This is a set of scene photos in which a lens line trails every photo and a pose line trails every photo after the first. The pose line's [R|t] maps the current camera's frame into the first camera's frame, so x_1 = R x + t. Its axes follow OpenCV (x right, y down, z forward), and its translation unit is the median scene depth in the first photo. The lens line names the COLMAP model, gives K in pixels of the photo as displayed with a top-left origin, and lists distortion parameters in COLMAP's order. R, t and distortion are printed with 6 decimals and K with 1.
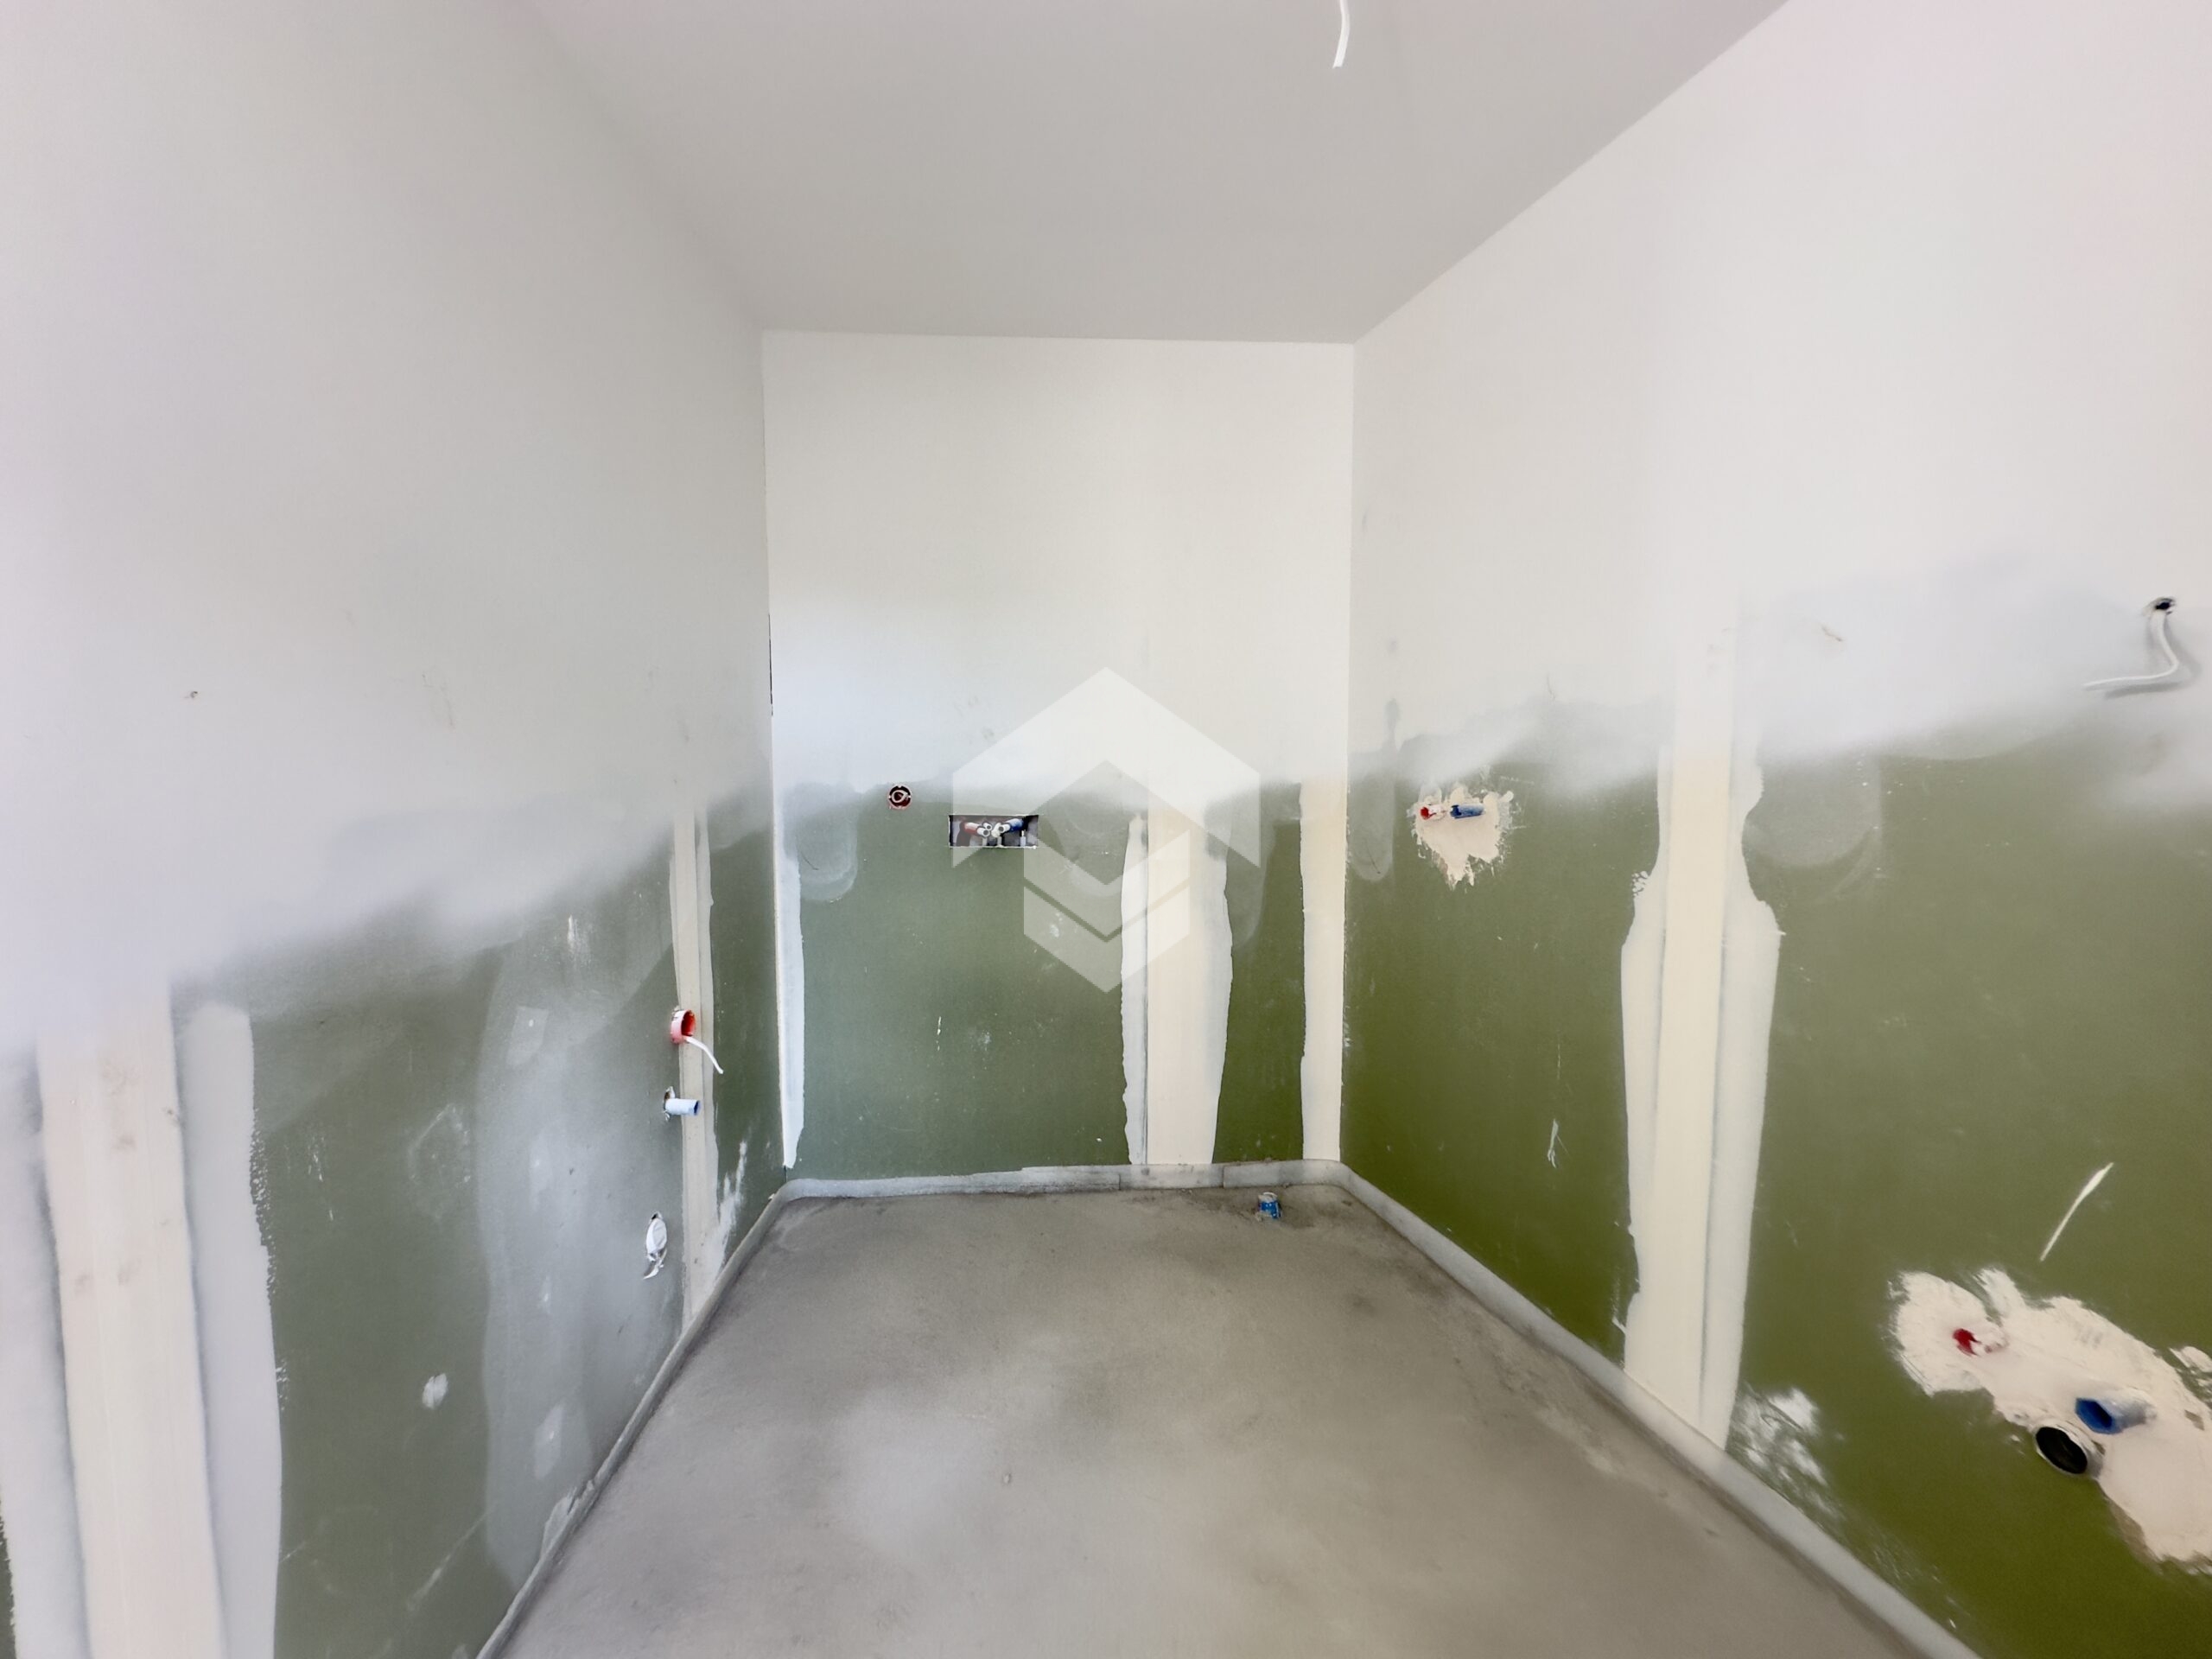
lens RADIAL K [[879.3, 0, 1106.0], [0, 879.3, 829.5], [0, 0, 1]] dist [-0.002900, 0.000526]
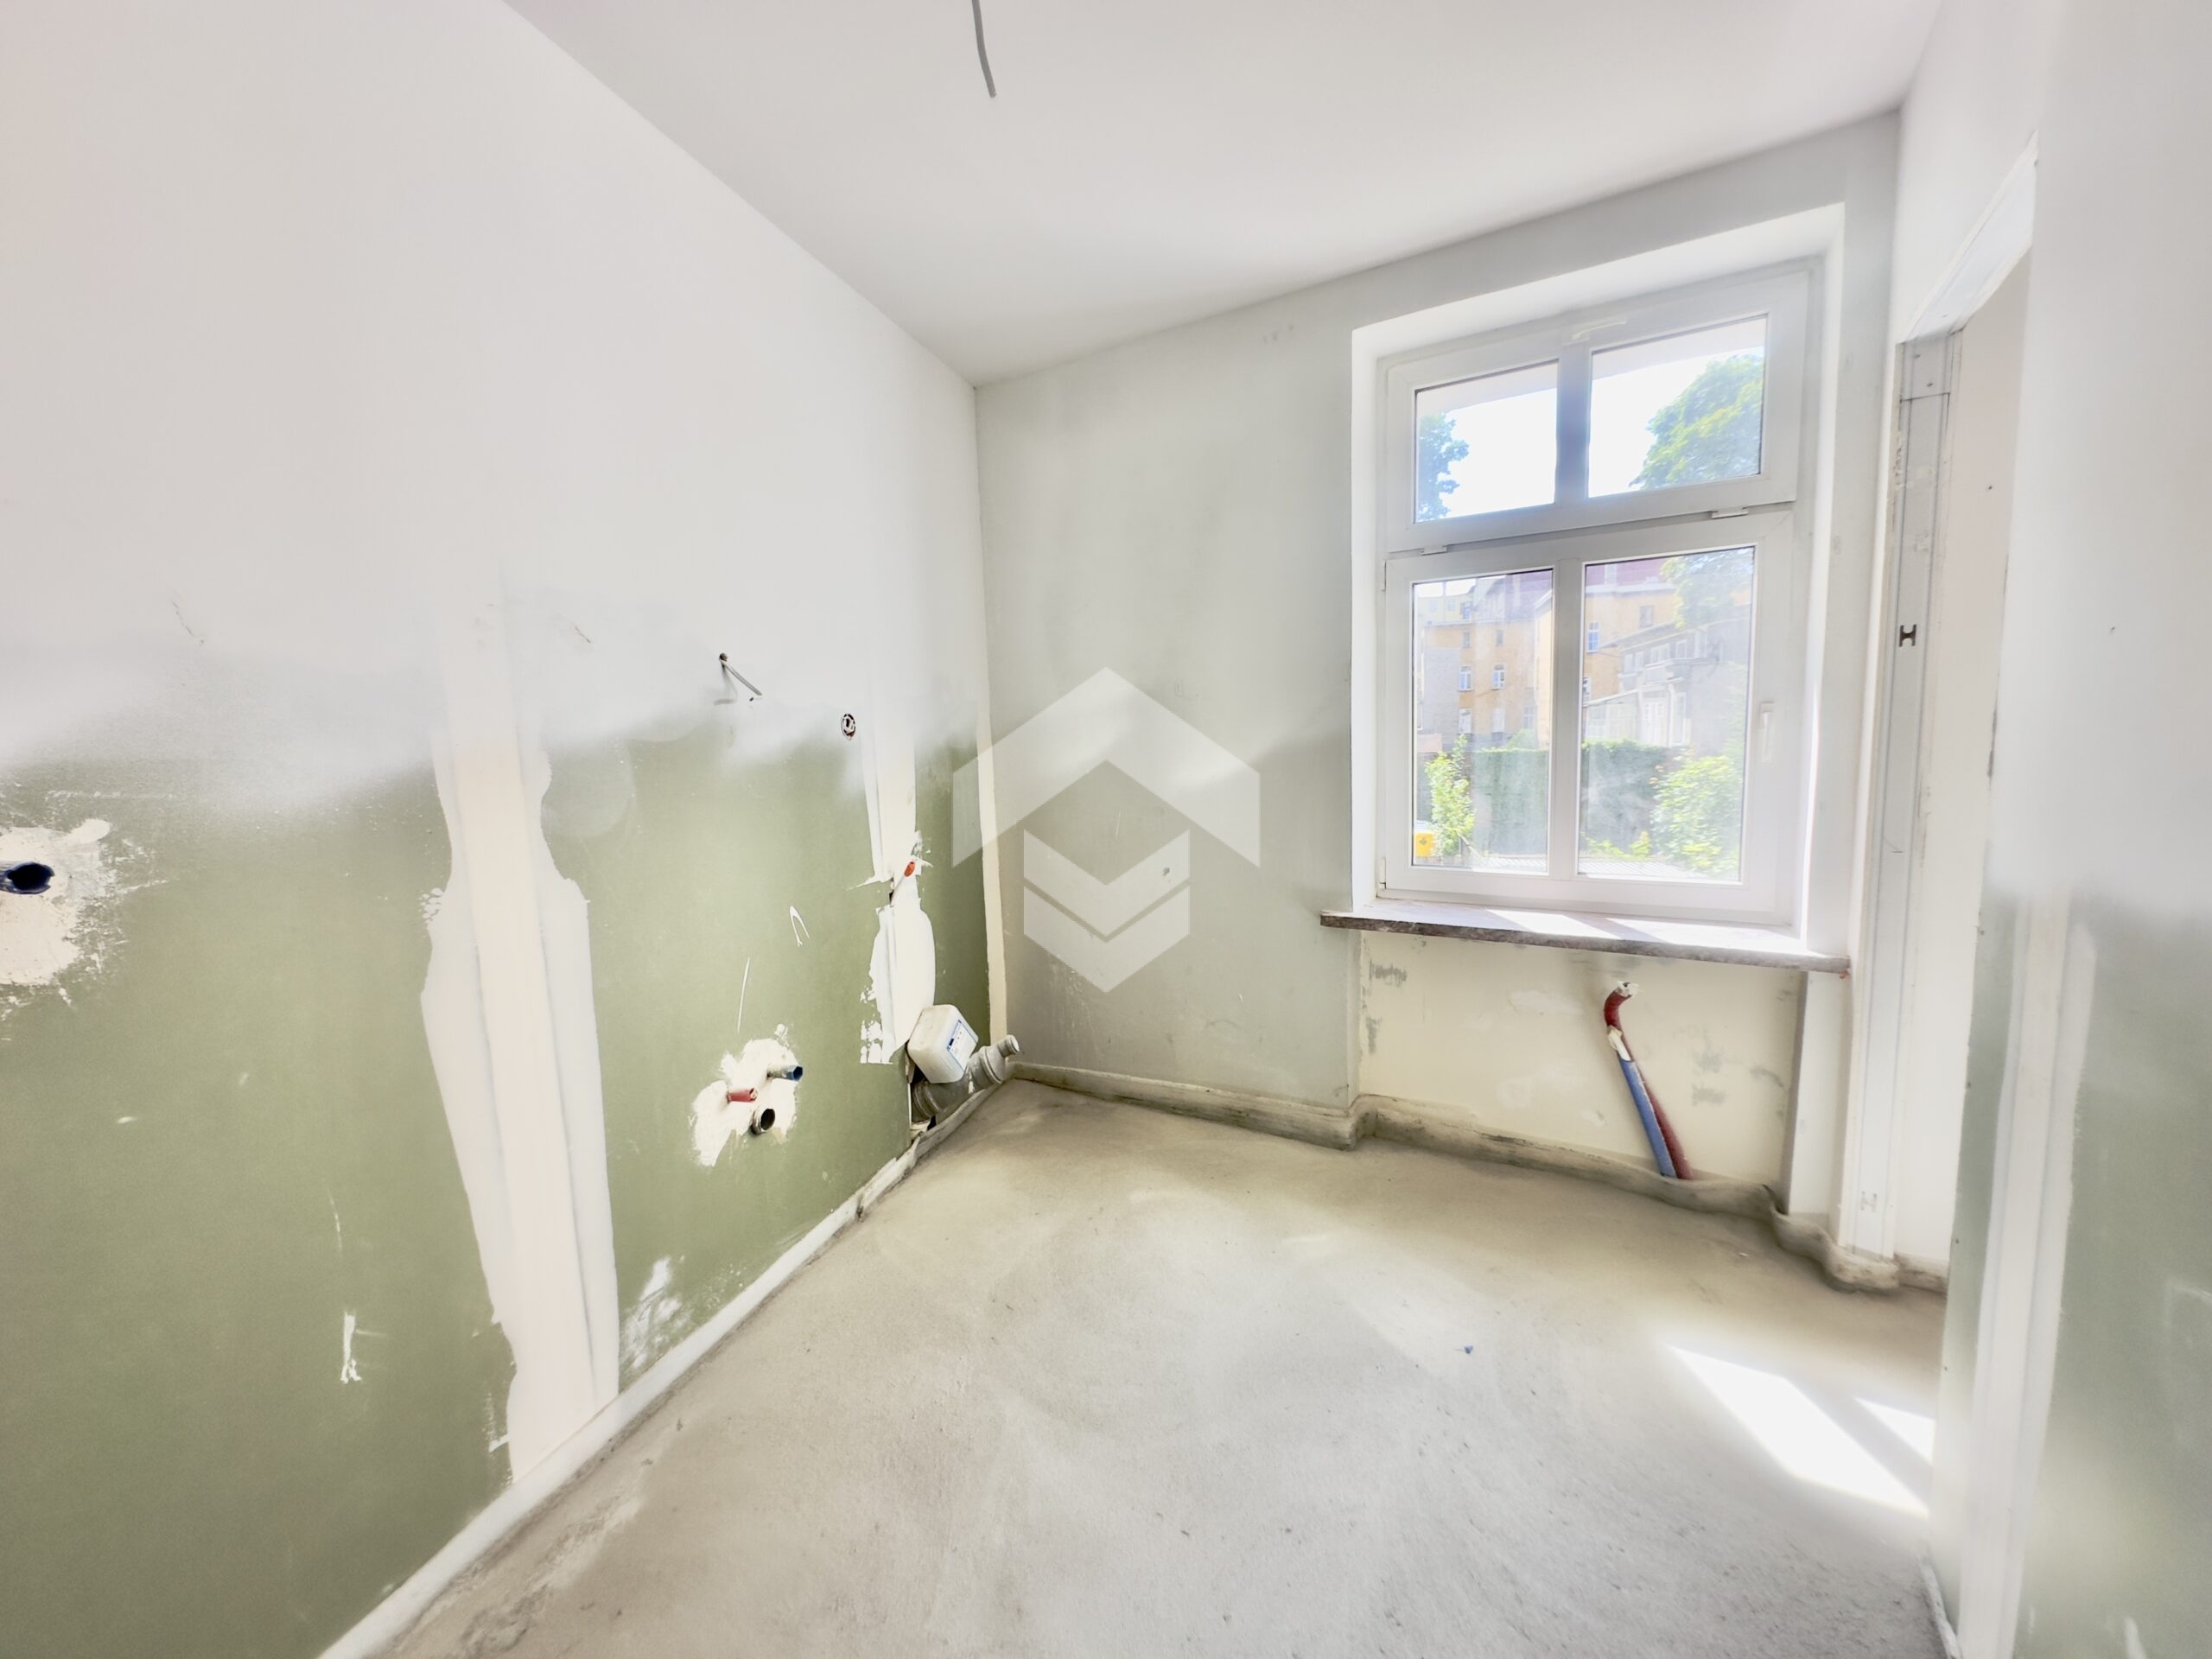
lens RADIAL K [[879.3, 0, 1106.0], [0, 879.3, 829.5], [0, 0, 1]] dist [-0.002900, 0.000526]
pose [[-0.820285, -0.038297, 0.570672, -0.227863], [0.074085, 0.982236, 0.172407, -0.065730], [-0.567137, 0.183701, -0.802876, 0.877717]]
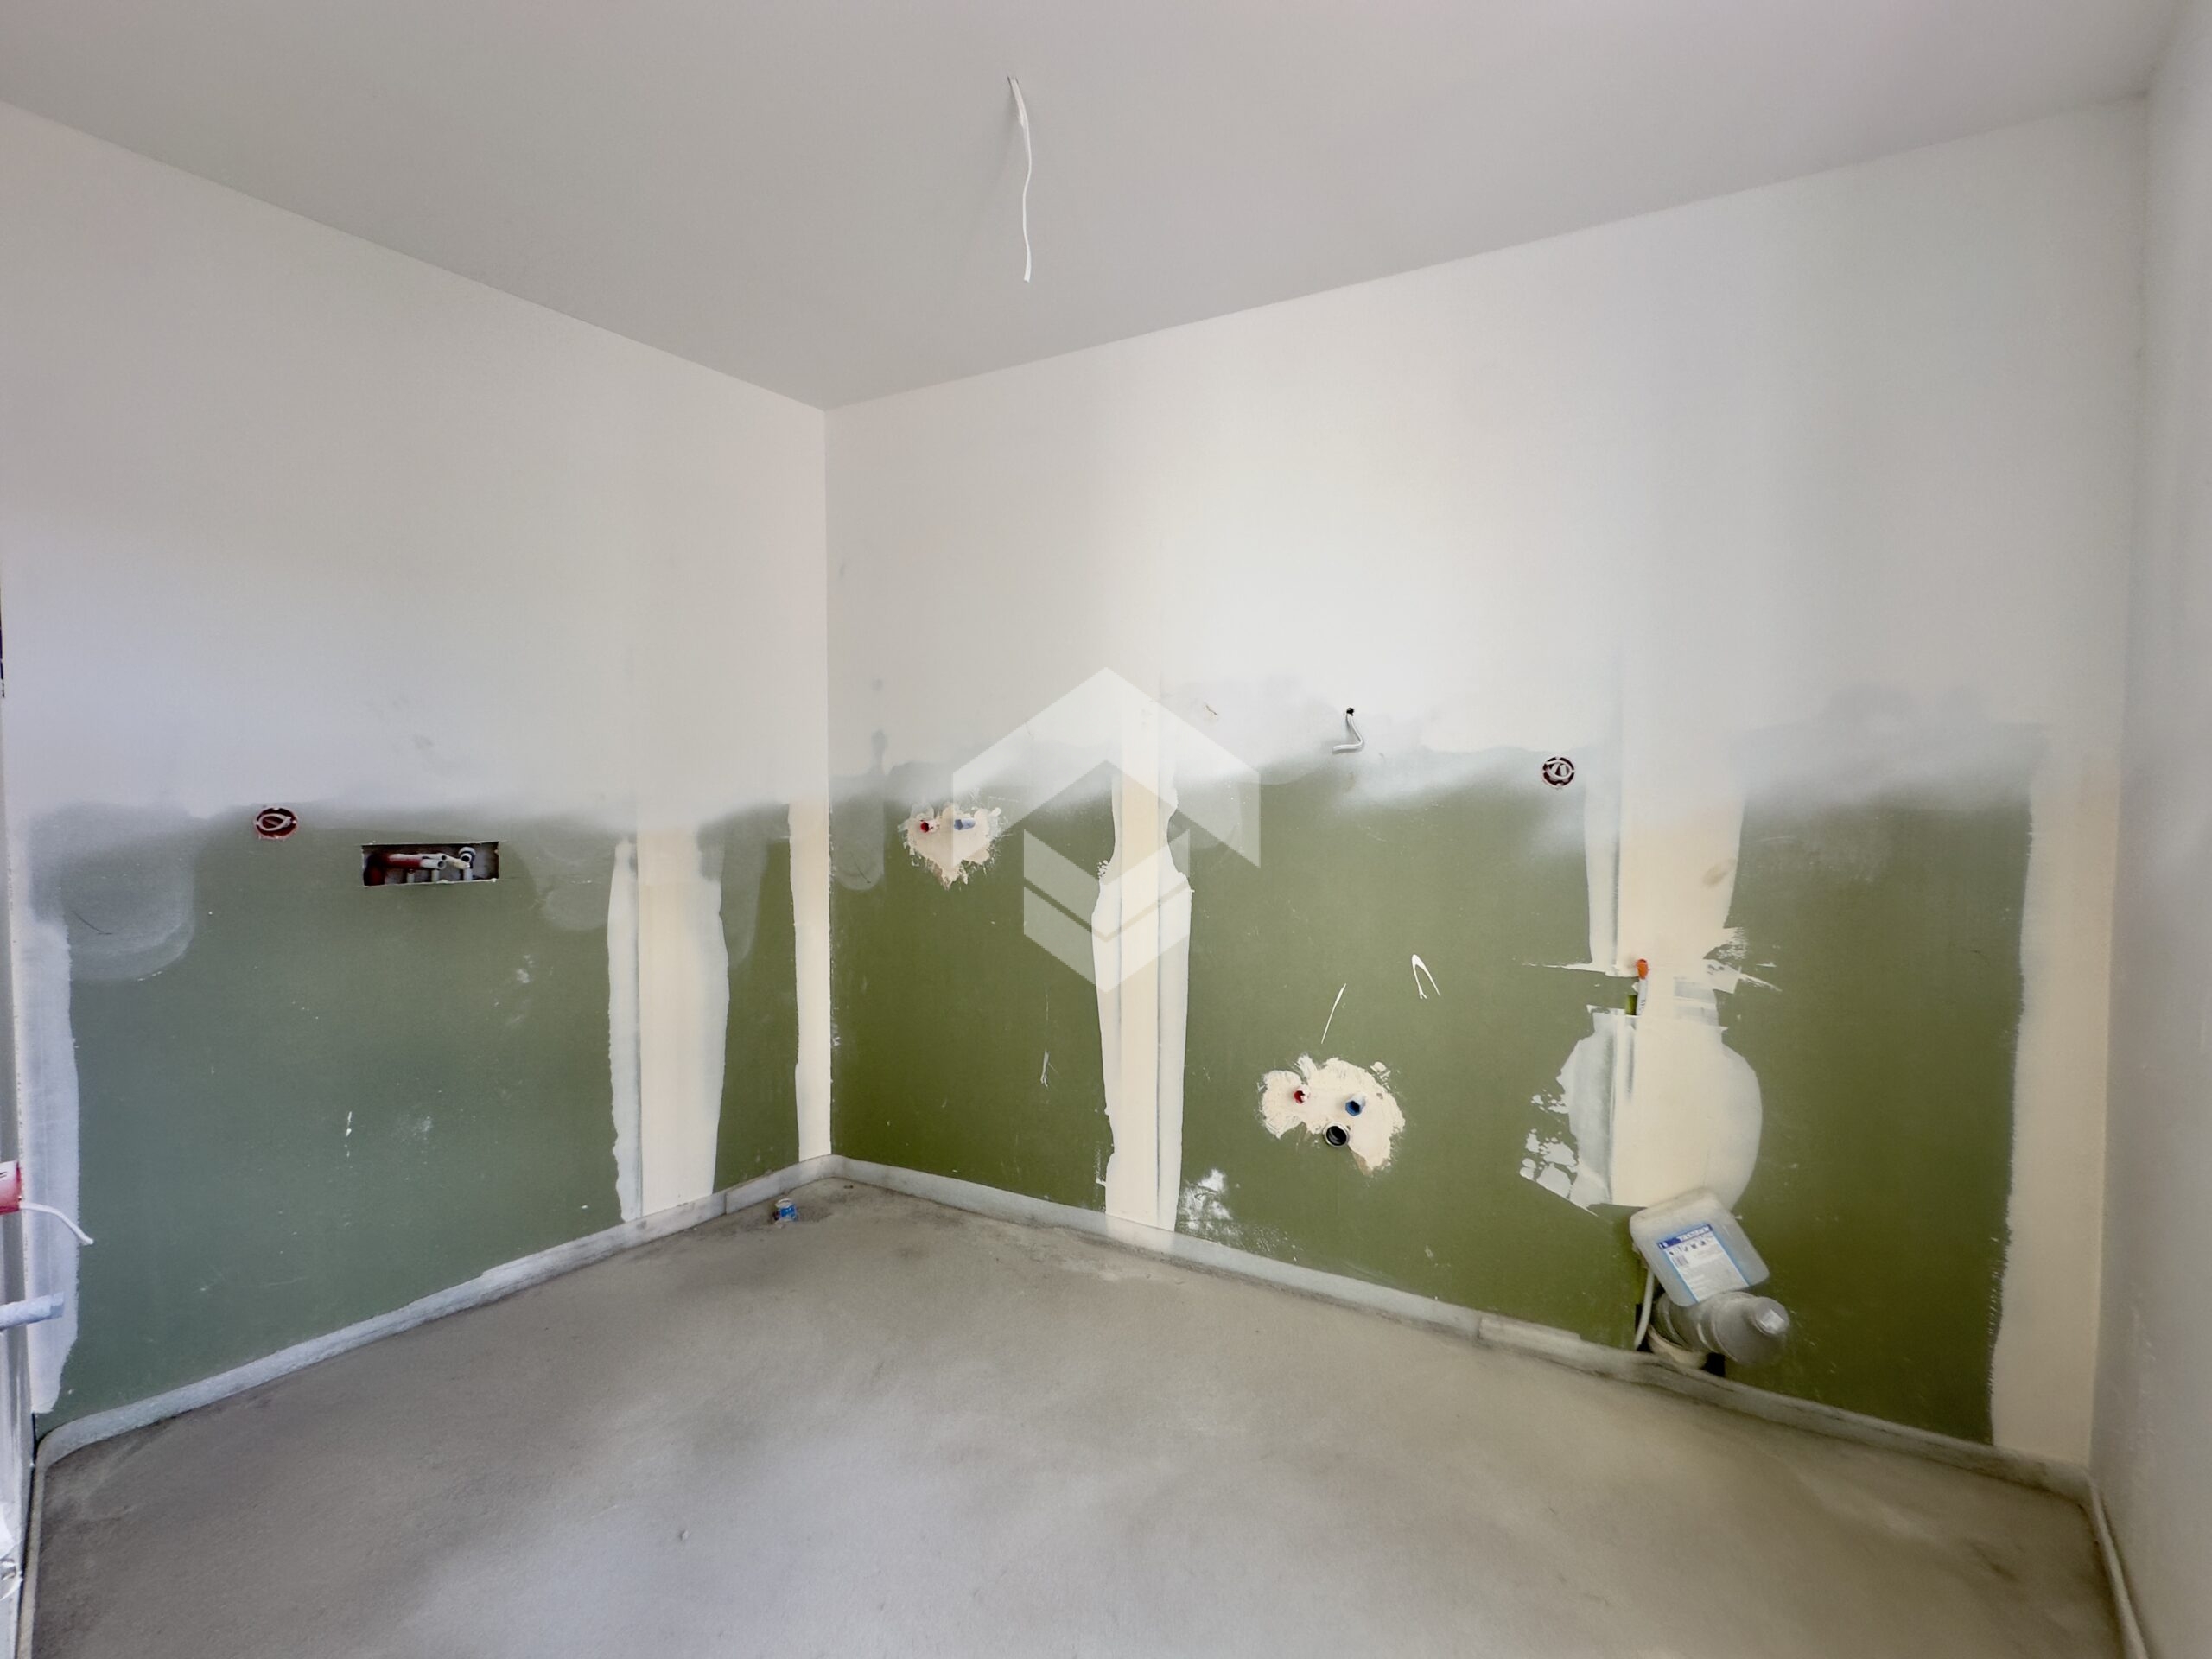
lens RADIAL K [[879.3, 0, 1106.0], [0, 879.3, 829.5], [0, 0, 1]] dist [-0.002900, 0.000526]
pose [[0.687338, -0.021665, 0.726015, -0.304377], [0.046871, 0.998795, -0.014569, 0.012183], [-0.724824, 0.044043, 0.687525, -0.004153]]
